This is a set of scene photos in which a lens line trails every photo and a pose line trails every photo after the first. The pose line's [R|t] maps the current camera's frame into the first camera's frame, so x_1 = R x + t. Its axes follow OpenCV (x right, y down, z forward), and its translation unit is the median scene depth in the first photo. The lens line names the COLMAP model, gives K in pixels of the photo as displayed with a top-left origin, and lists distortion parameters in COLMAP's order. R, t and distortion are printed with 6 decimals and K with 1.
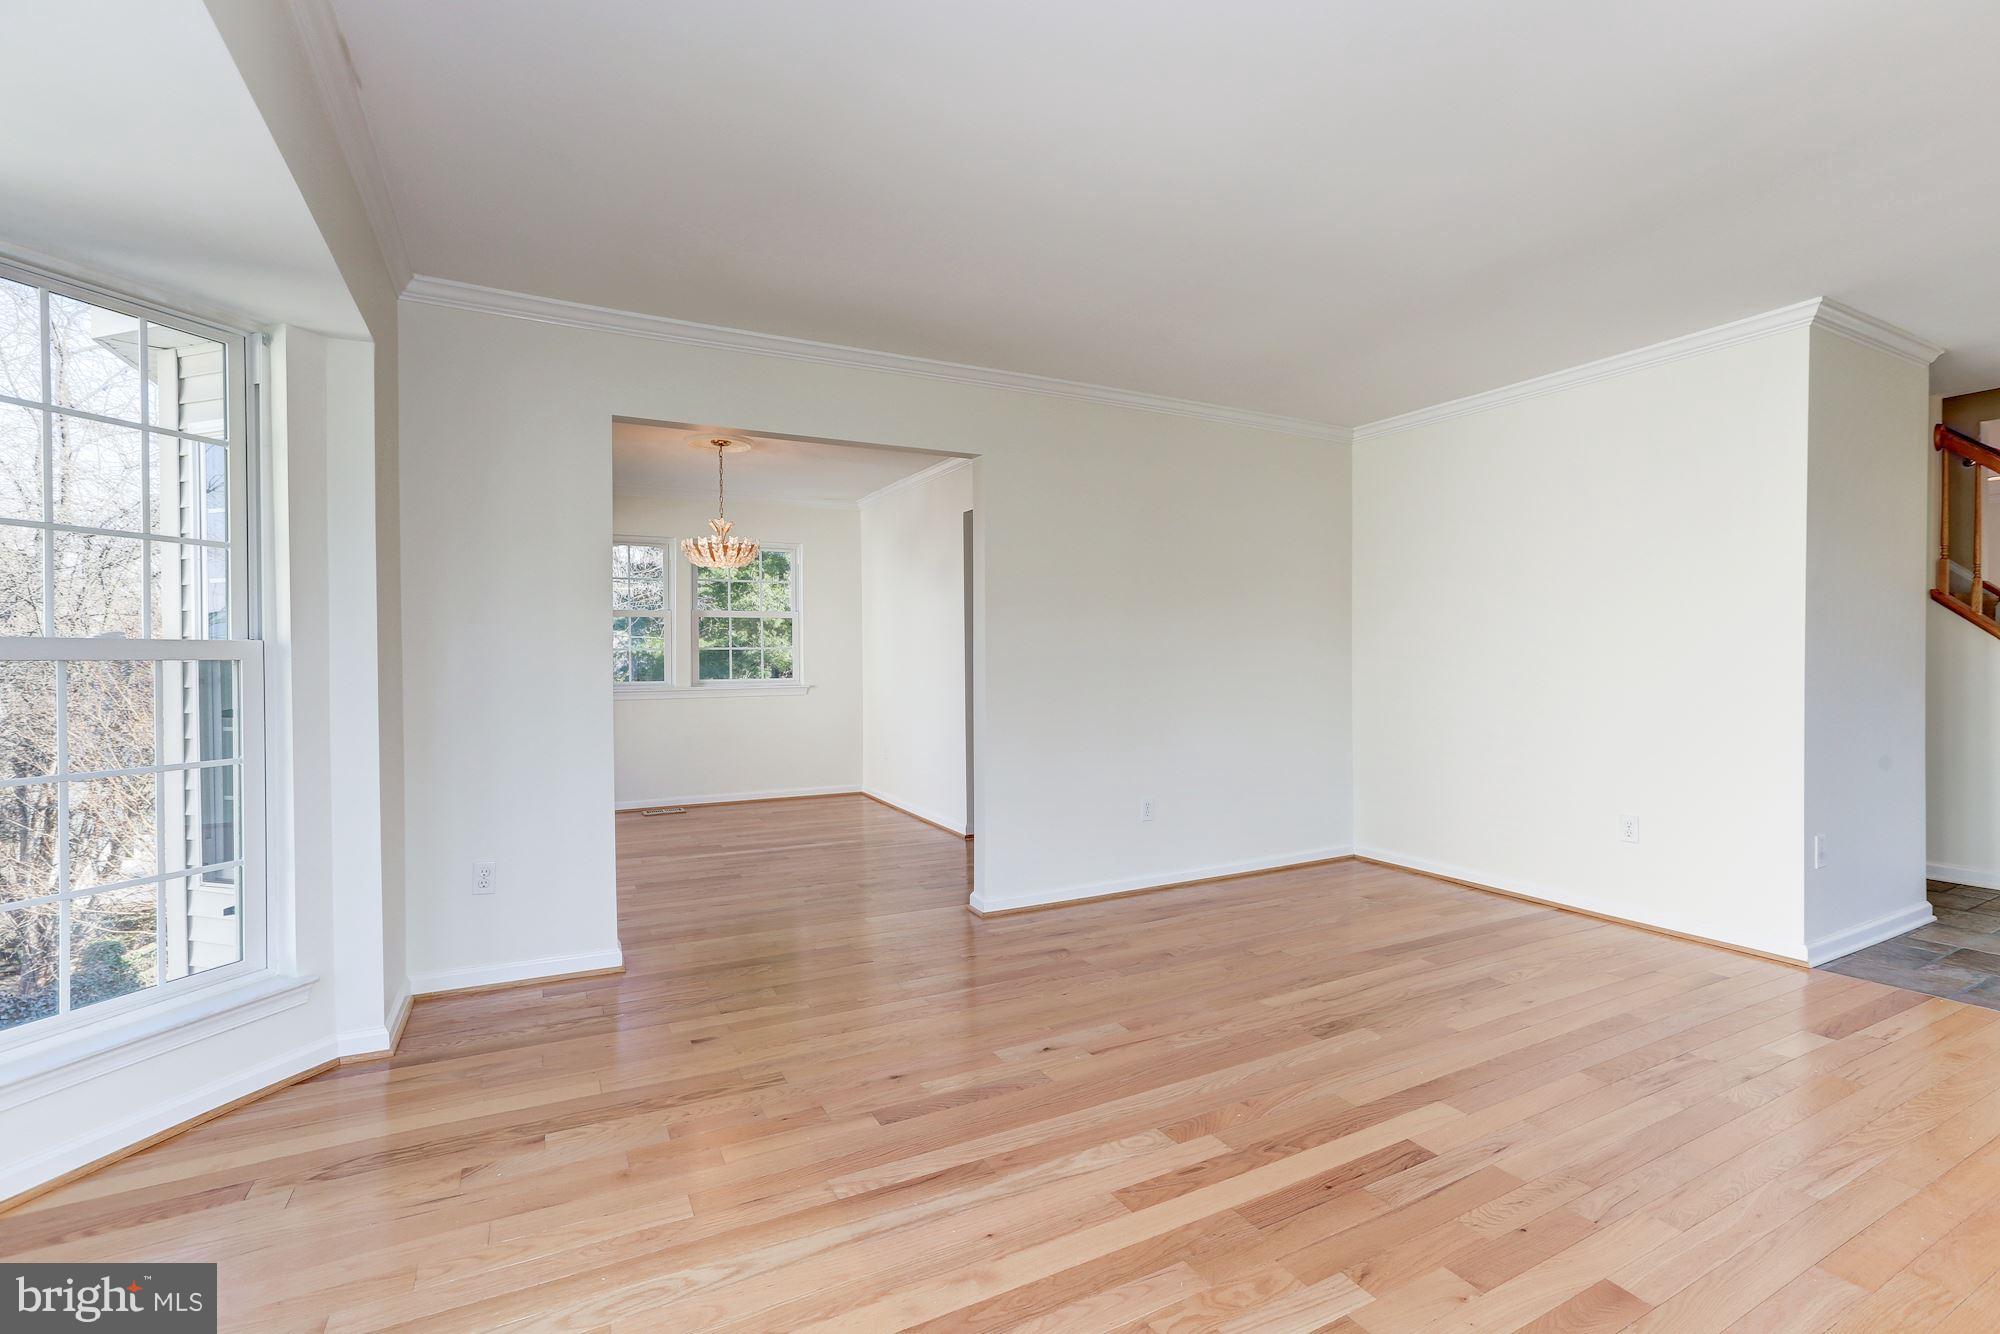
lens RADIAL K [[902.4, 0, 1004.4], [0, 902.4, 667.4], [0, 0, 1]] dist [-0.040688, 0.020018]
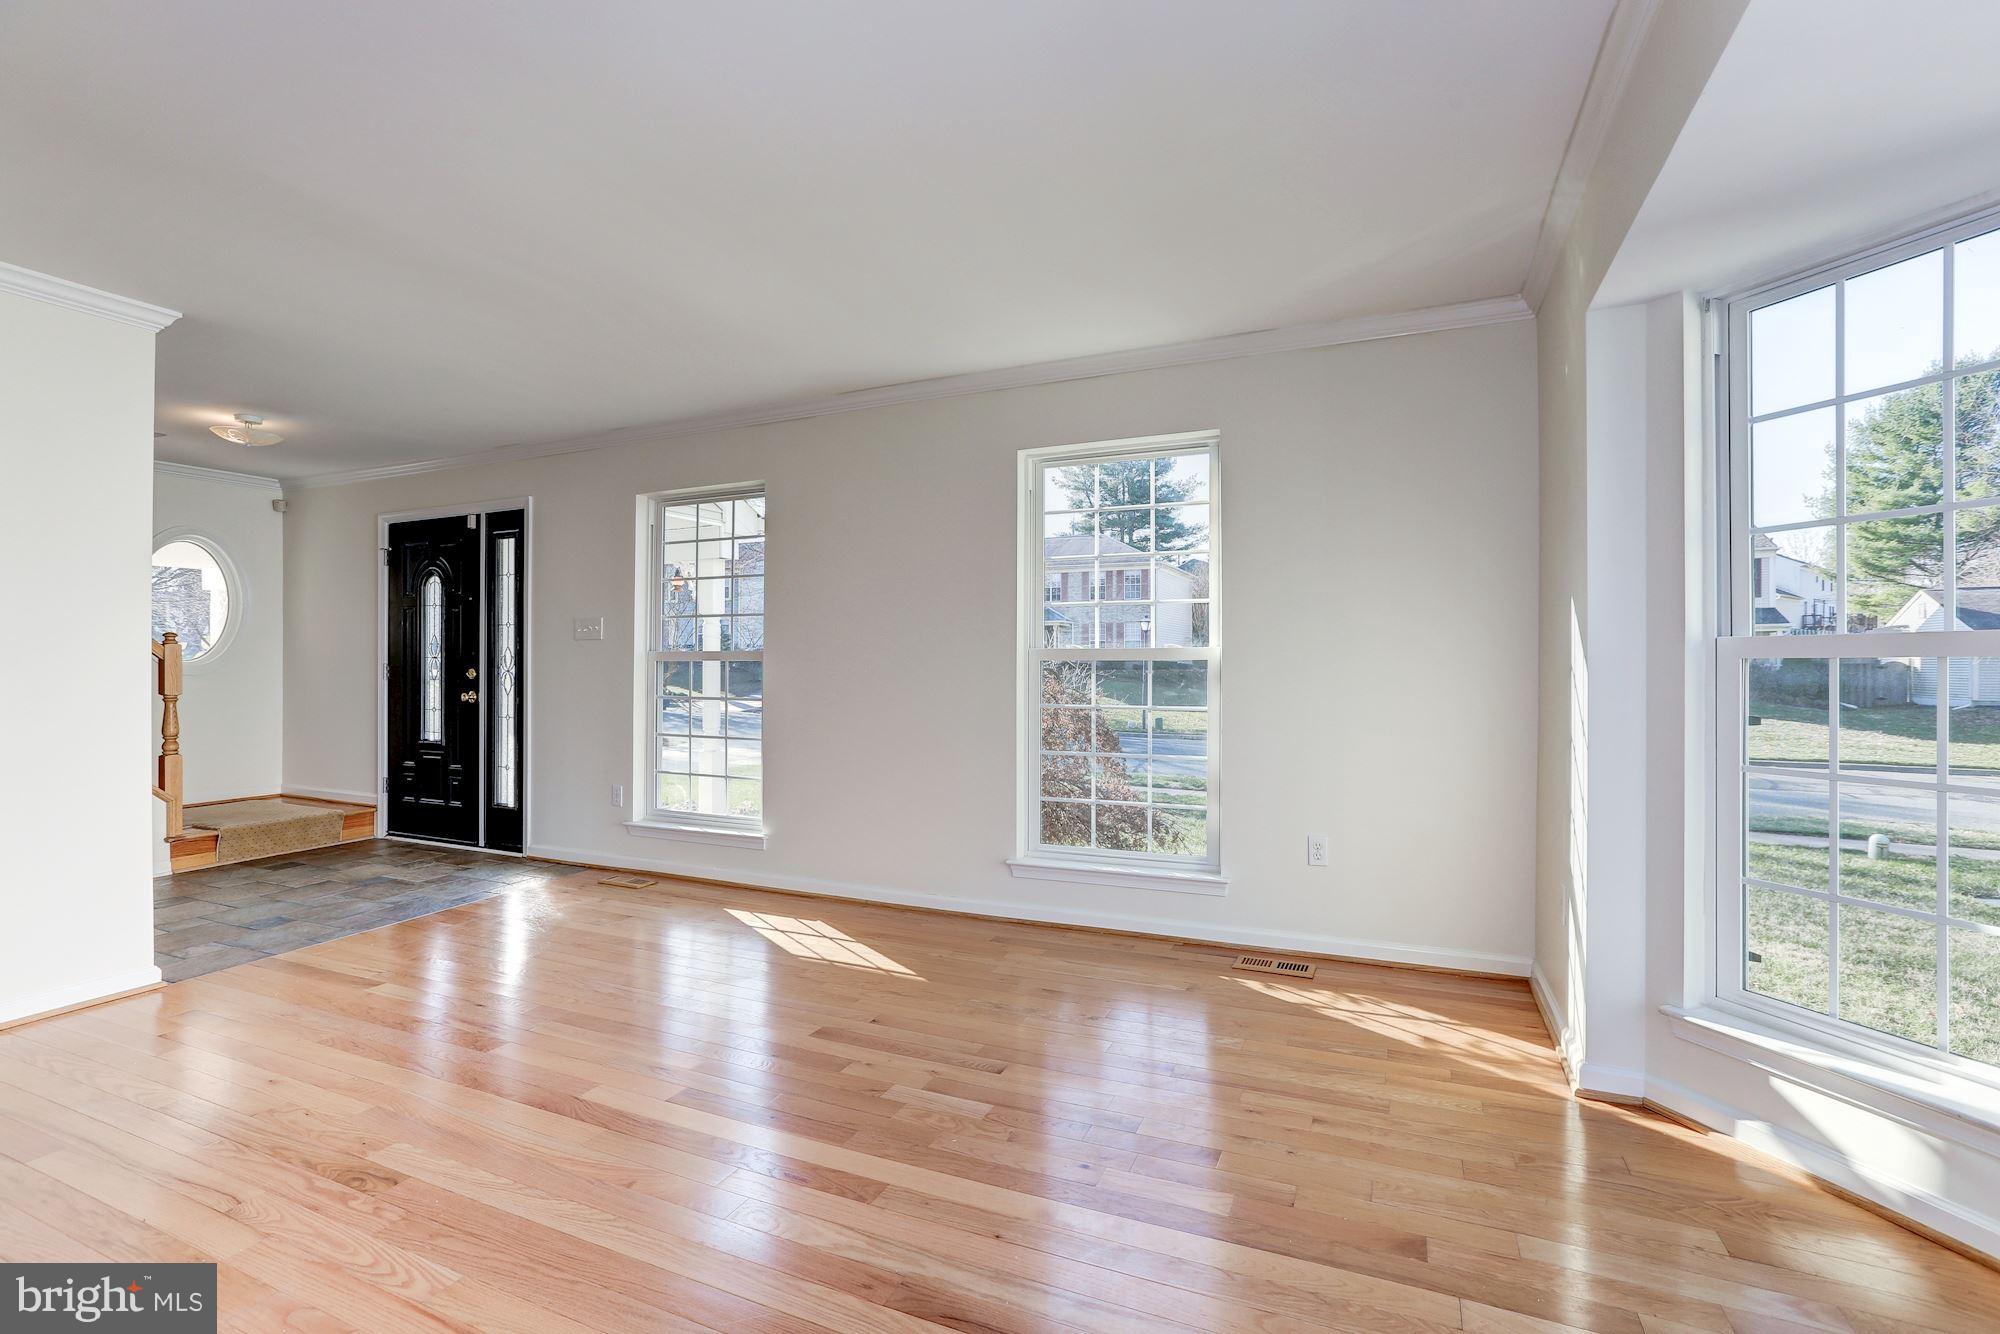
lens RADIAL K [[902.4, 0, 1004.4], [0, 902.4, 667.4], [0, 0, 1]] dist [-0.040688, 0.020018]
pose [[-0.625915, 0.003125, 0.779885, -0.507805], [0.012174, 0.999909, 0.005764, -0.009597], [-0.779796, 0.013102, -0.625896, 1.007787]]
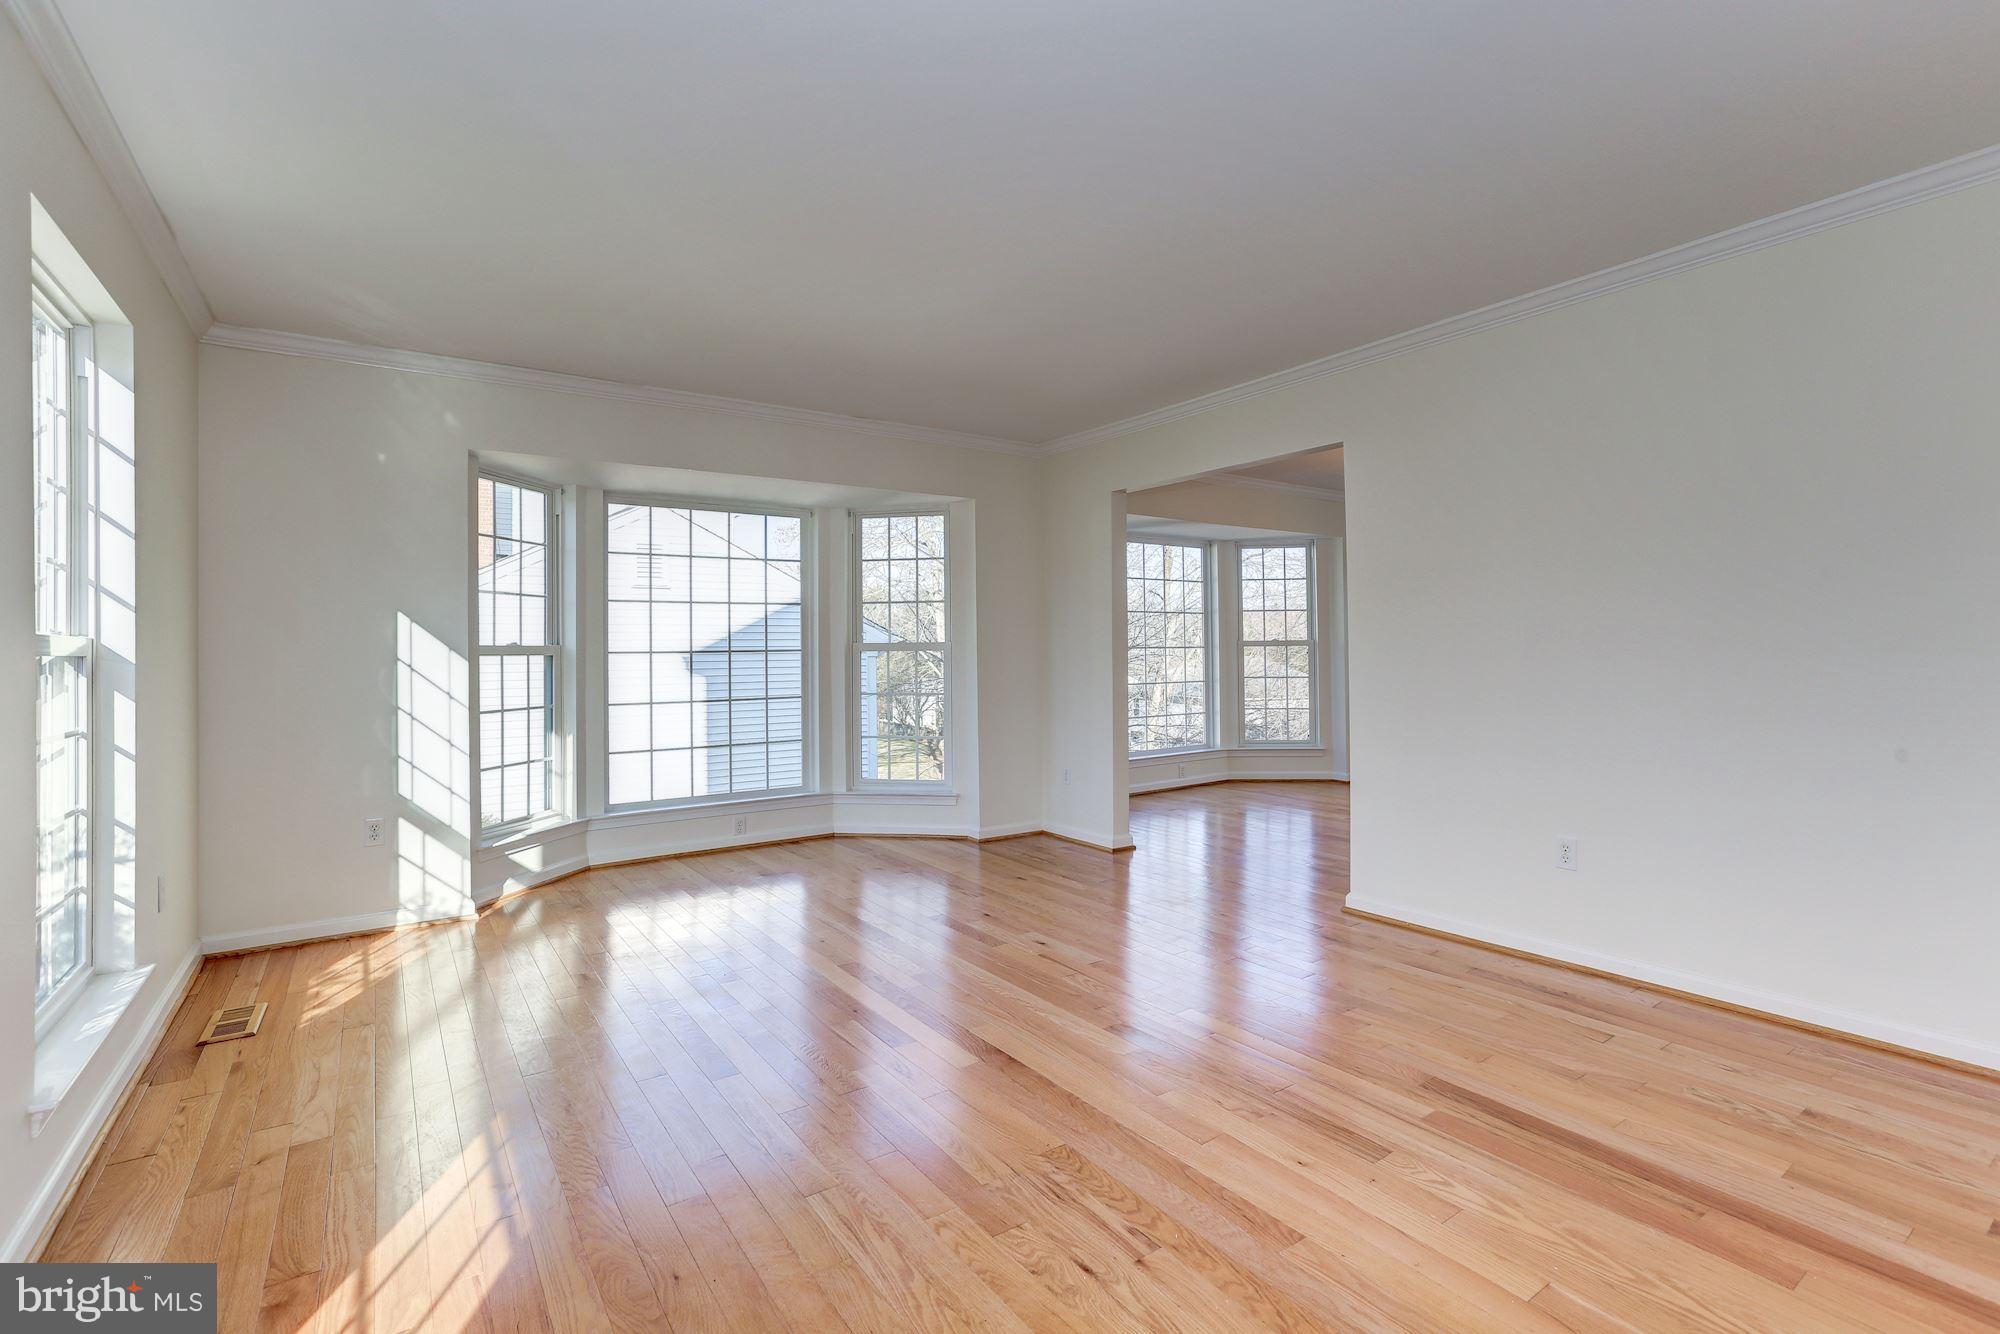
lens RADIAL K [[902.4, 0, 1004.4], [0, 902.4, 667.4], [0, 0, 1]] dist [-0.040688, 0.020018]
pose [[0.127330, 0.021219, -0.991633, 1.265746], [0.000675, 0.999769, 0.021480, -0.014850], [0.991860, -0.003404, 0.127286, 0.715943]]
